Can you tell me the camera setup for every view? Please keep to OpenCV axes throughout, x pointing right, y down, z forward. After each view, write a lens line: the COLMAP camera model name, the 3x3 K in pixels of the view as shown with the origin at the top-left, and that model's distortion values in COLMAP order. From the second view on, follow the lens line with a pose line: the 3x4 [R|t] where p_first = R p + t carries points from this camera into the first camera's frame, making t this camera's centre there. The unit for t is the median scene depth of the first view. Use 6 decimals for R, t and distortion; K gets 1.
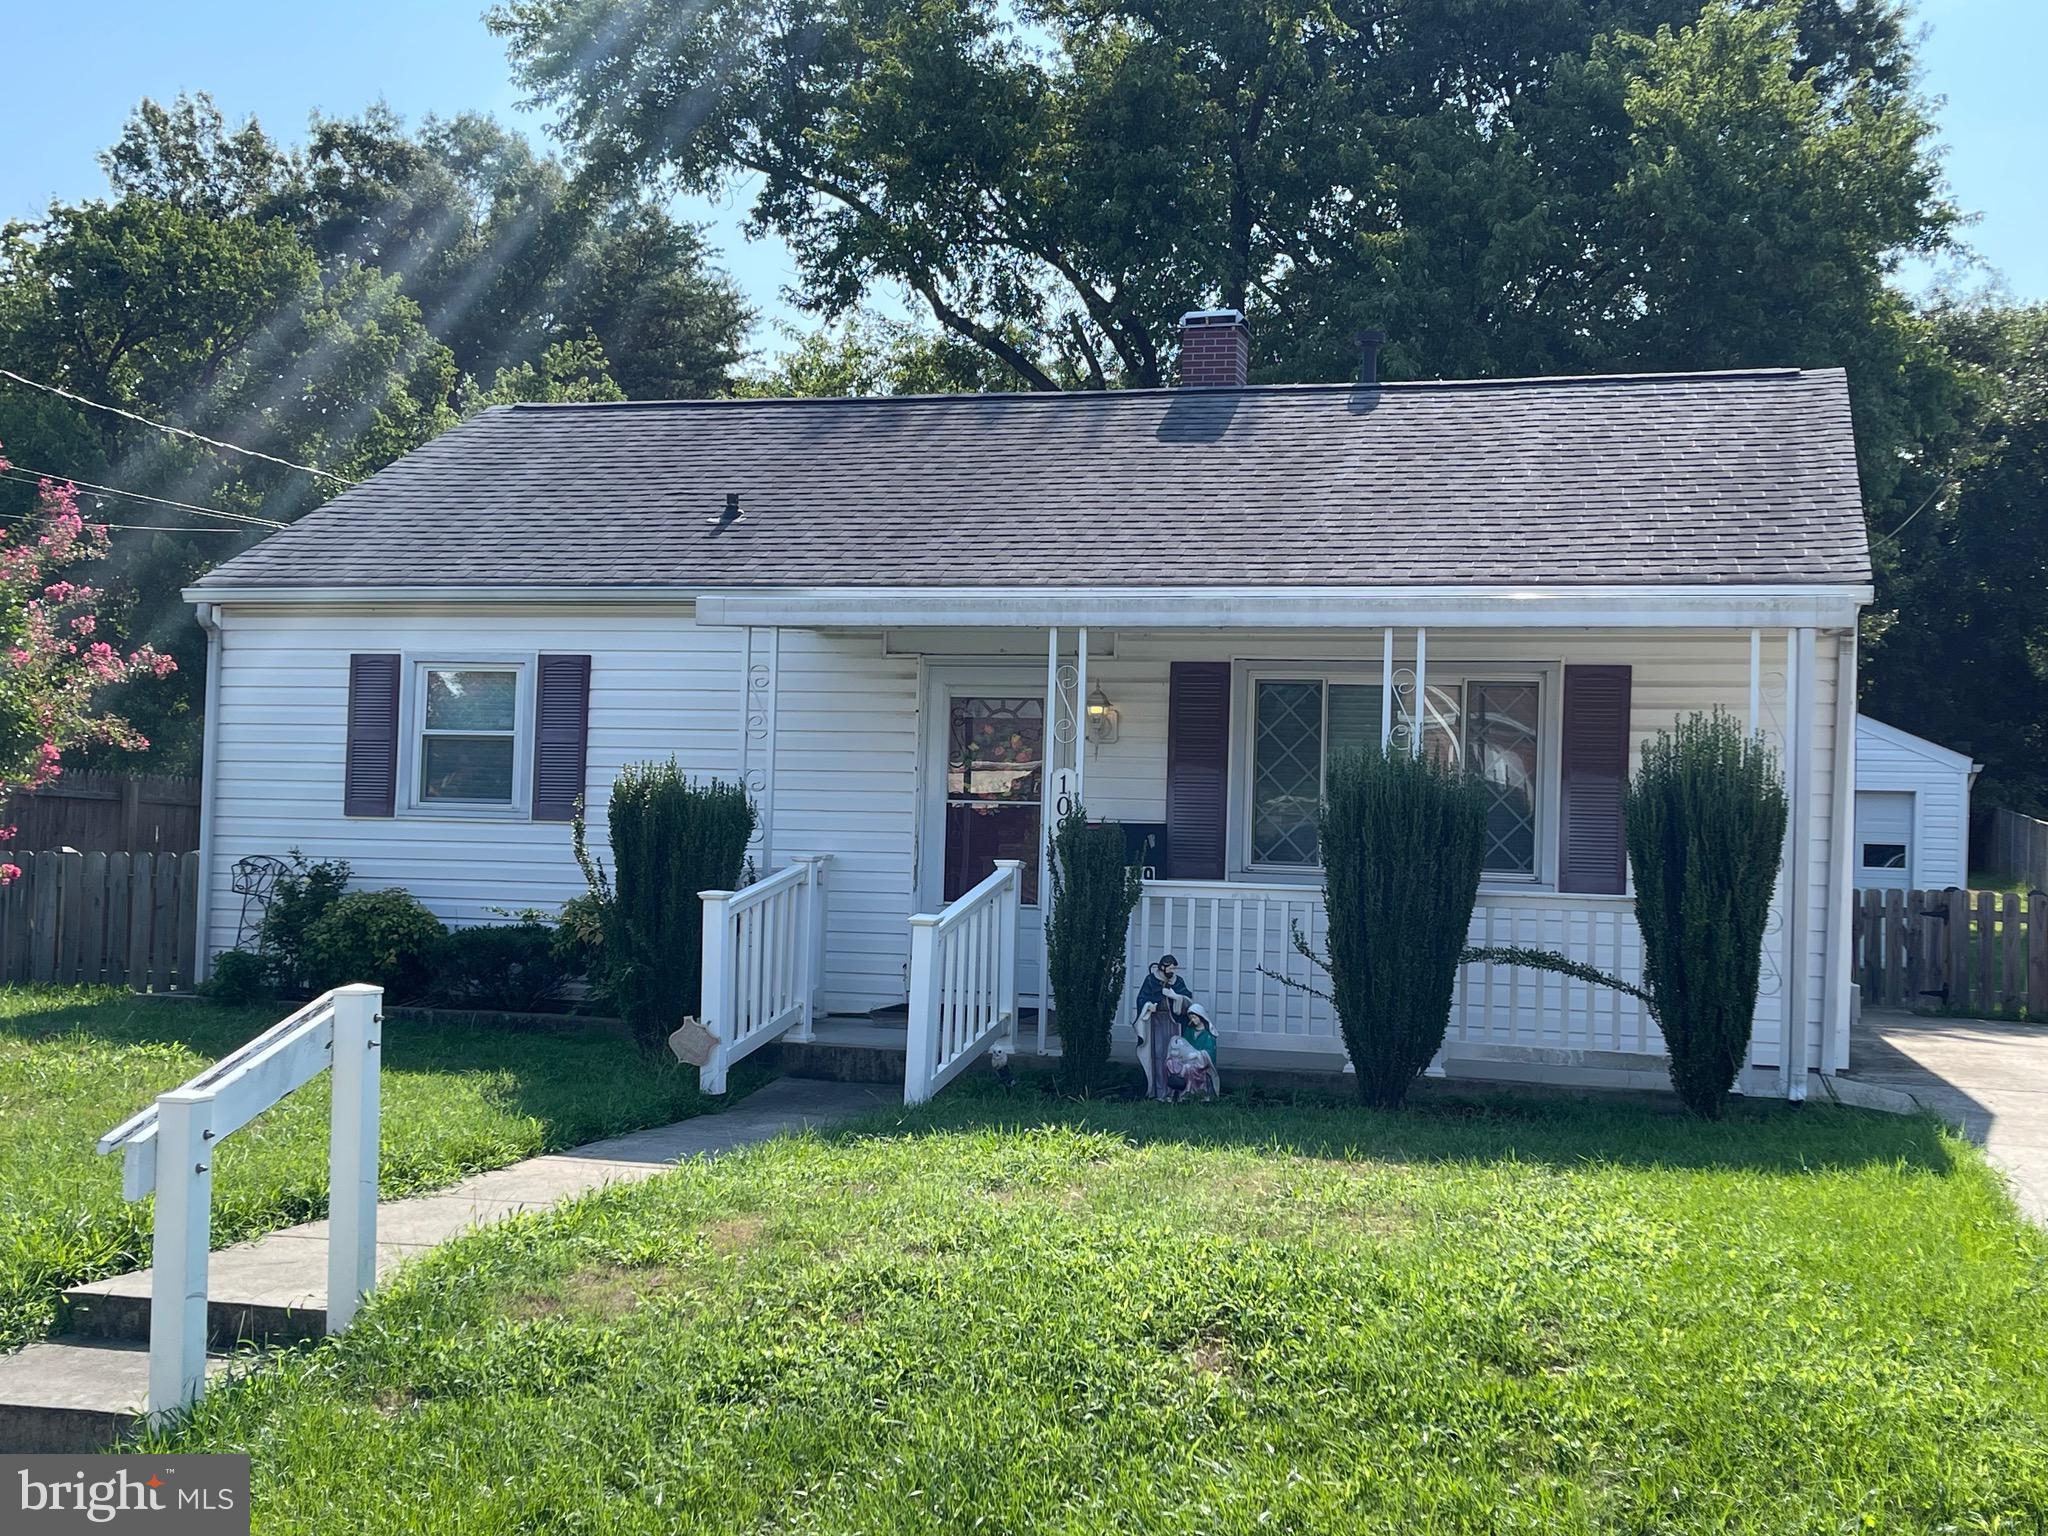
lens RADIAL K [[2317.5, 0, 1028.6], [0, 2317.5, 771.5], [0, 0, 1]] dist [0.039979, 0.000000]
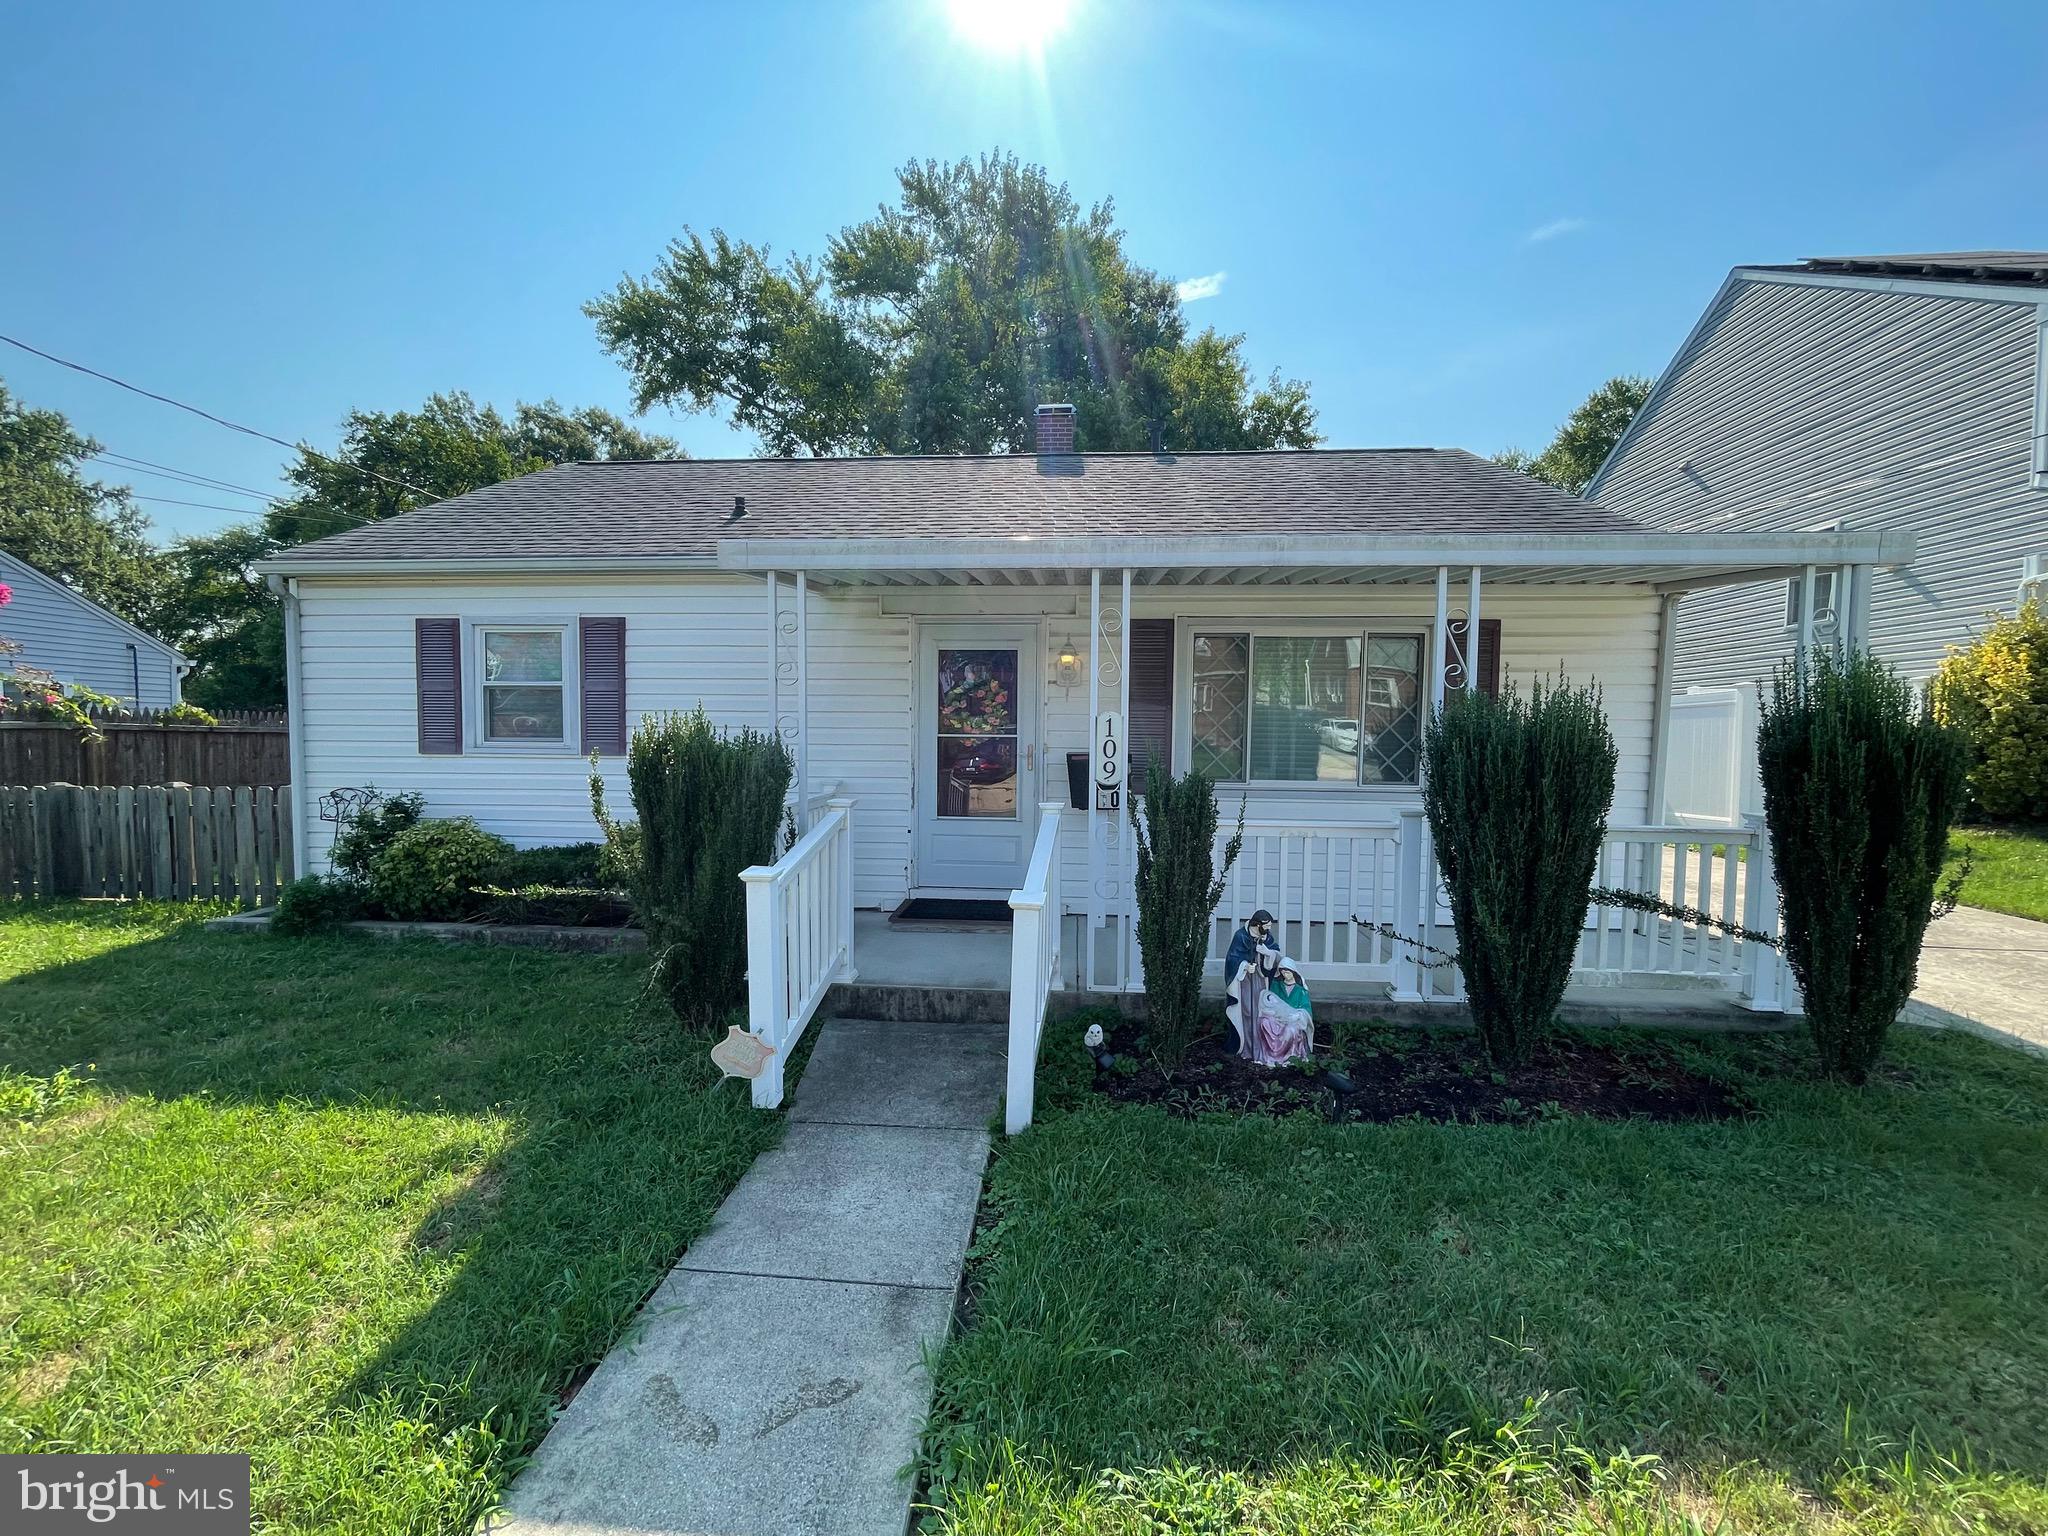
lens RADIAL K [[836.2, 0, 1020.2], [0, 836.2, 778.5], [0, 0, 1]] dist [-0.002927, 0.001857]
pose [[0.978635, -0.033143, 0.202918, -0.077376], [0.013215, 0.995021, 0.098784, -0.007119], [-0.205182, -0.093992, 0.974200, 0.516700]]
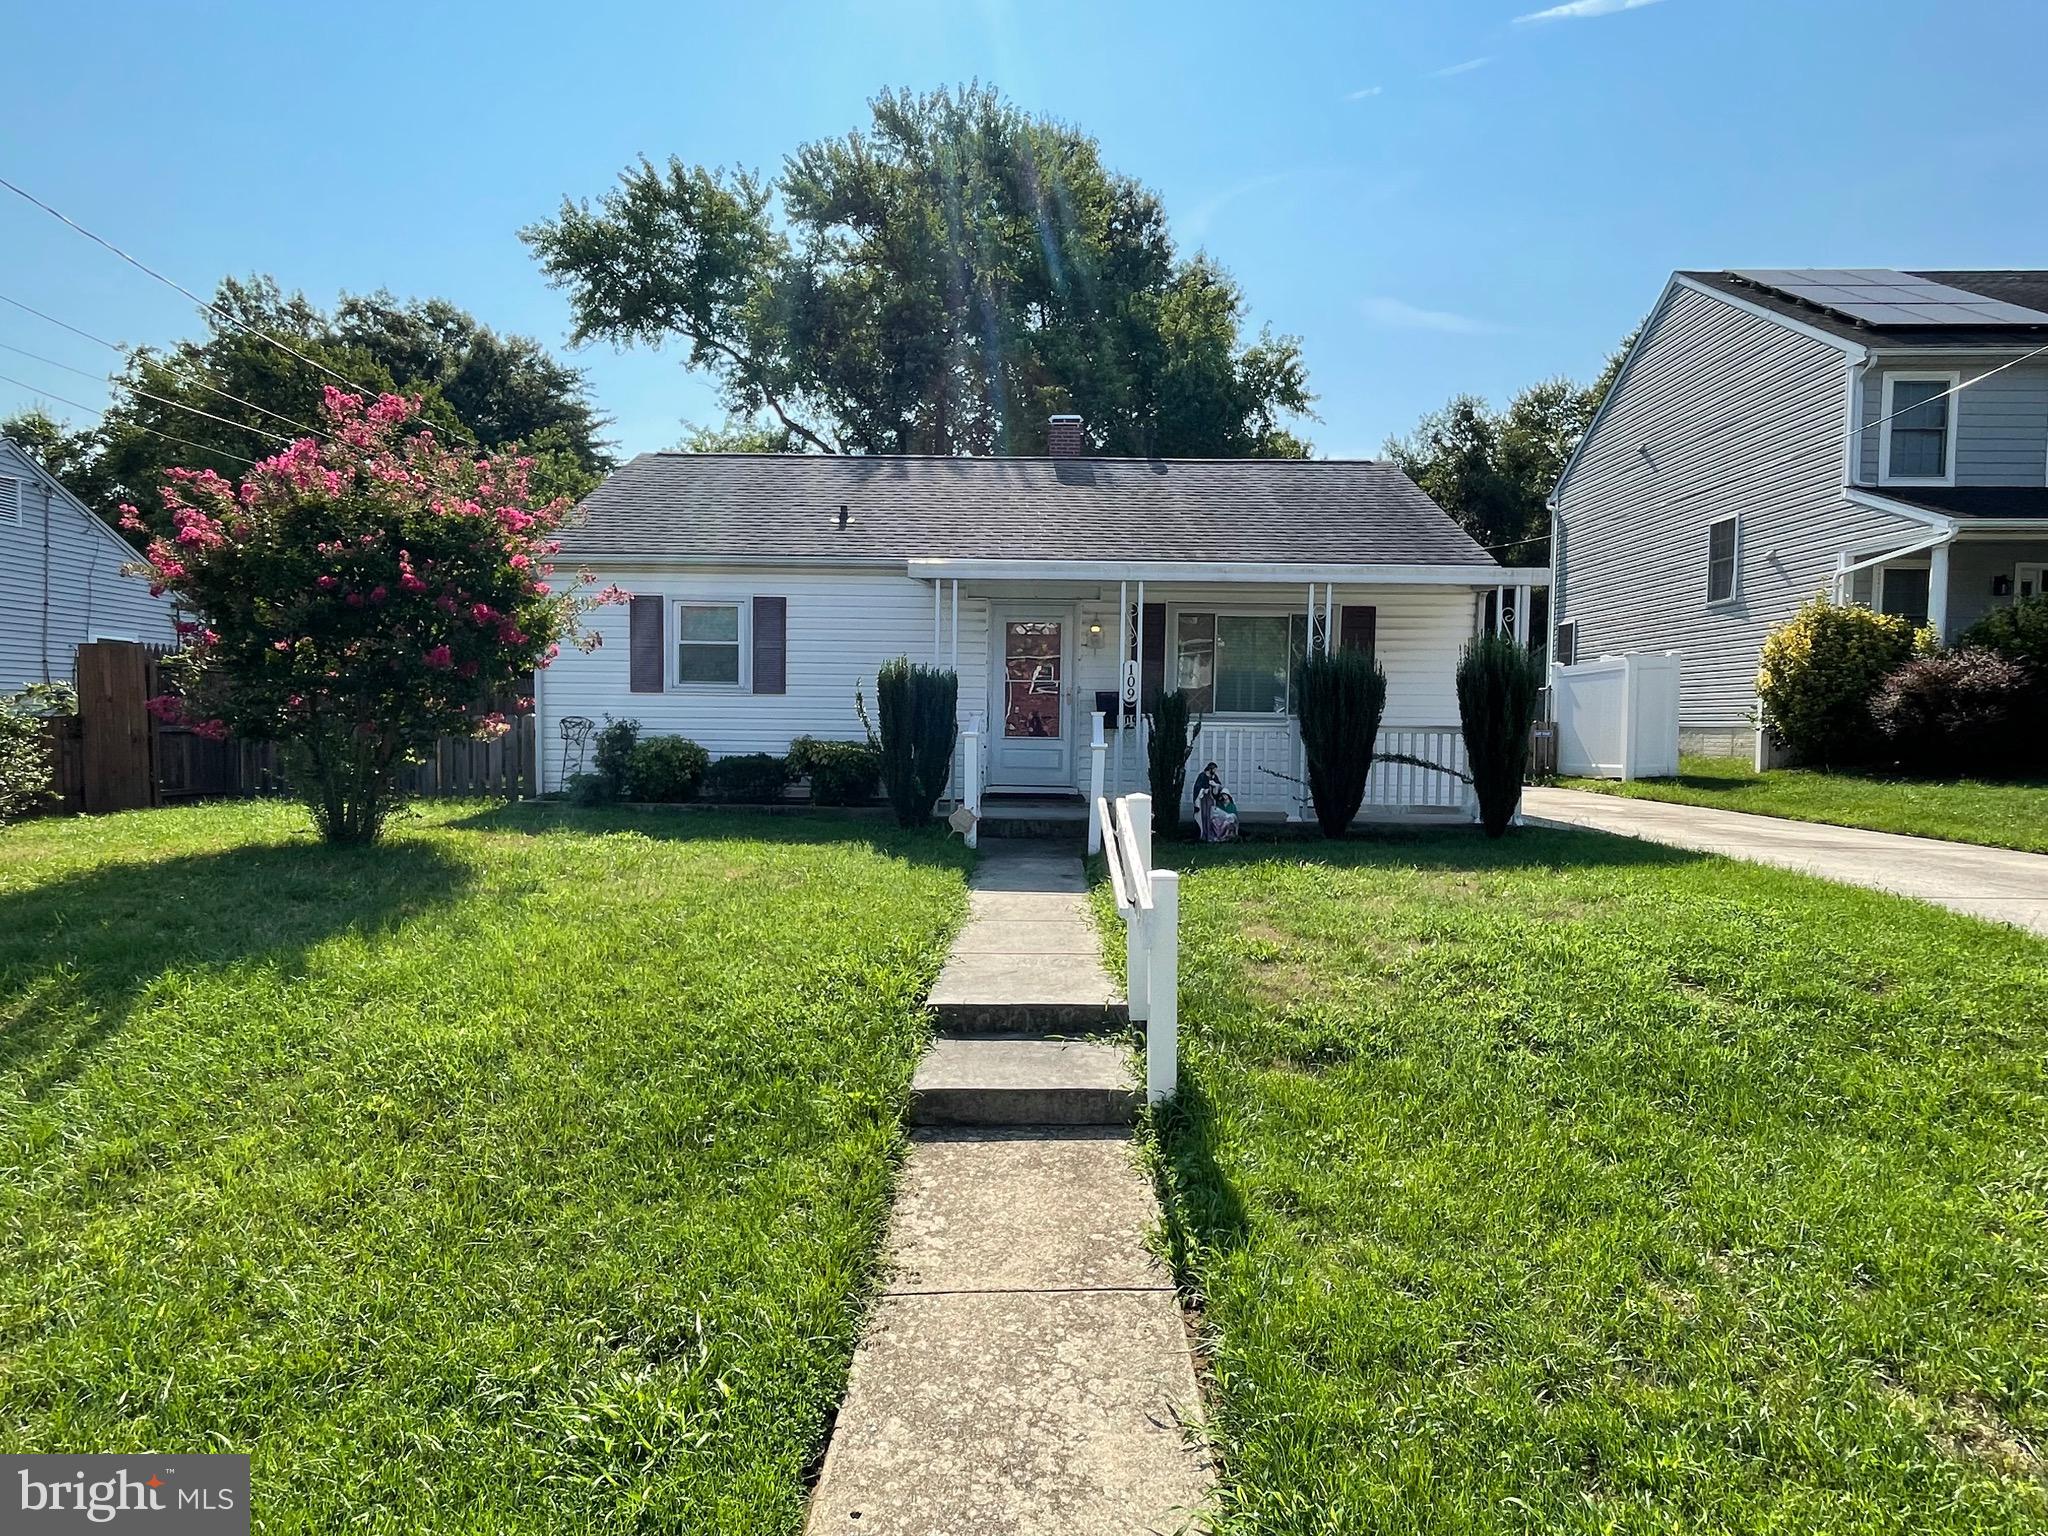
lens RADIAL K [[1122.2, 0, 1013.0], [0, 1122.2, 788.7], [0, 0, 1]] dist [-0.002259, -0.000844]
pose [[0.966116, -0.032797, 0.256017, -0.238225], [0.005433, 0.994259, 0.106866, 0.003011], [-0.258051, -0.101854, 0.960747, 0.139283]]
